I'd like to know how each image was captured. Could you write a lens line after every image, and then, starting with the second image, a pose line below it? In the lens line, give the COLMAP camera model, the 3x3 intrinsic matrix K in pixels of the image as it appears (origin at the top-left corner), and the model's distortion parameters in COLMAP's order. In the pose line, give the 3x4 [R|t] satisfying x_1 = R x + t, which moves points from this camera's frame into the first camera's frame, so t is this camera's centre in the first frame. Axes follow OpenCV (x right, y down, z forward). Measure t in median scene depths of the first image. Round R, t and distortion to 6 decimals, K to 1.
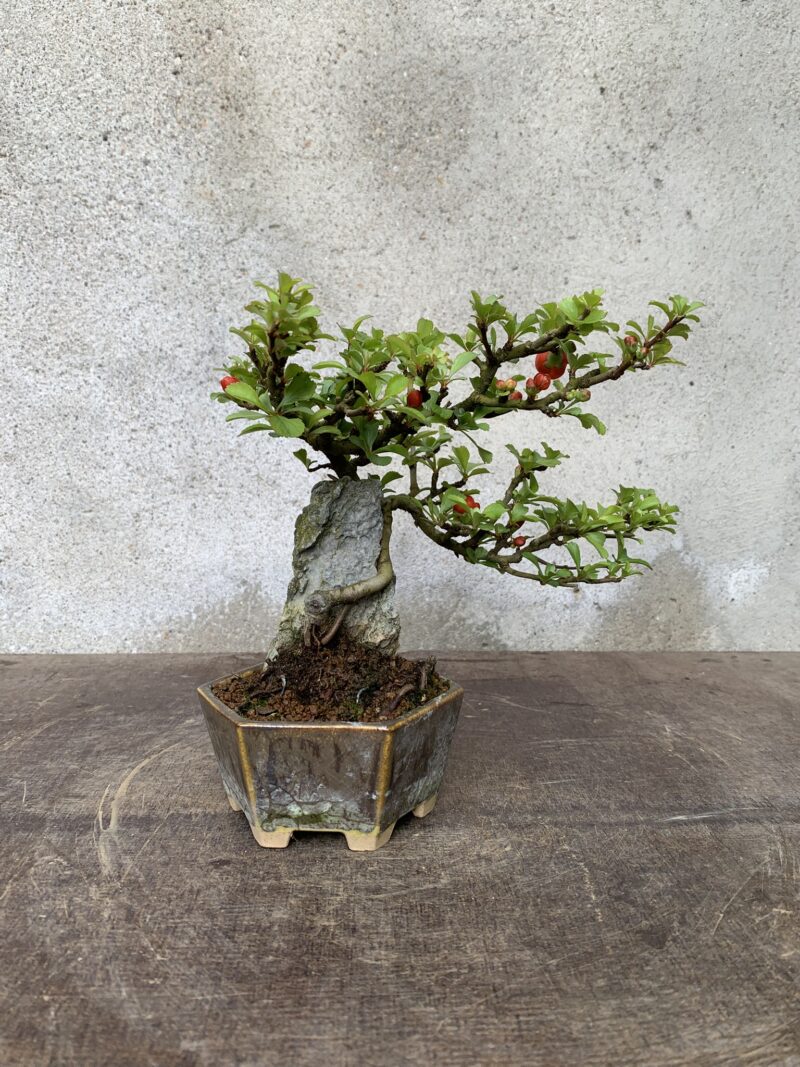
lens RADIAL K [[836.0, 0, 400.0], [0, 836.0, 533.5], [0, 0, 1]] dist [-0.027492, 0.028759]
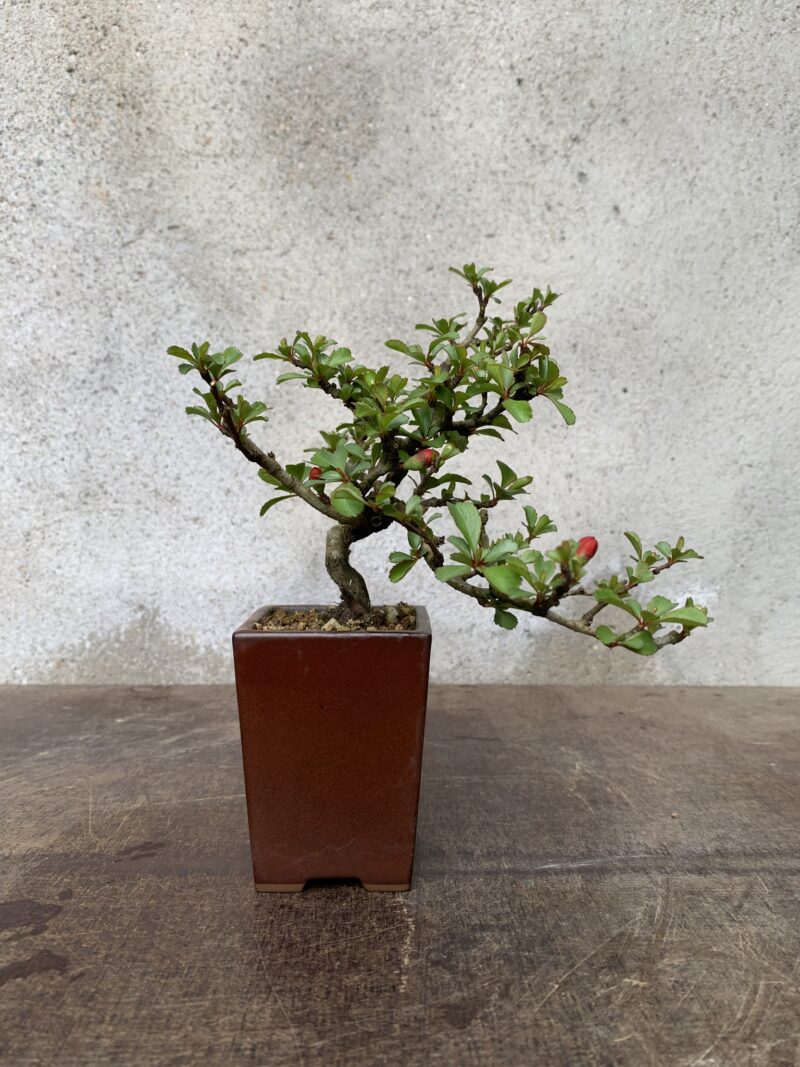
lens RADIAL K [[837.3, 0, 396.4], [0, 837.3, 533.3], [0, 0, 1]] dist [-0.026082, 0.022569]
pose [[0.999577, -0.001877, -0.029013, 0.130139], [0.000059, 0.998043, -0.062526, 0.037580], [0.029074, 0.062498, 0.997622, 0.085616]]
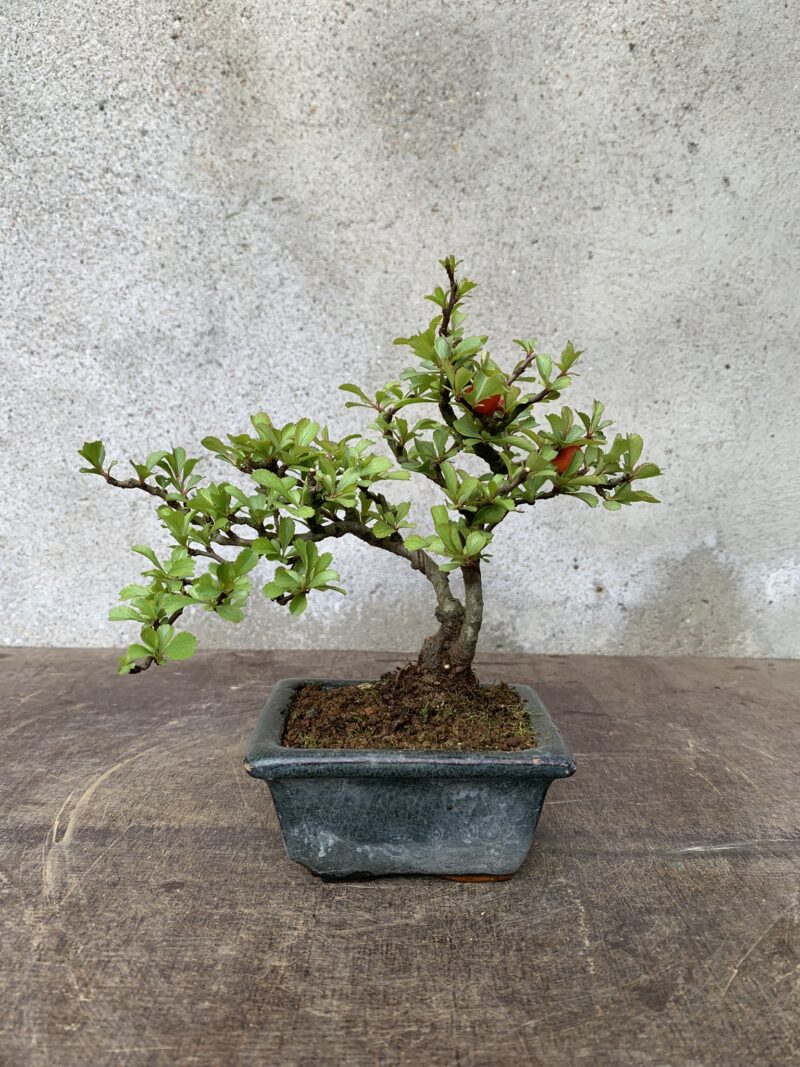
lens RADIAL K [[837.3, 0, 396.4], [0, 837.3, 533.3], [0, 0, 1]] dist [-0.026082, 0.022569]
pose [[0.998388, 0.011346, -0.055619, 0.040575], [-0.011075, 0.999925, 0.005175, 0.003452], [0.055674, -0.004550, 0.998439, 0.063693]]
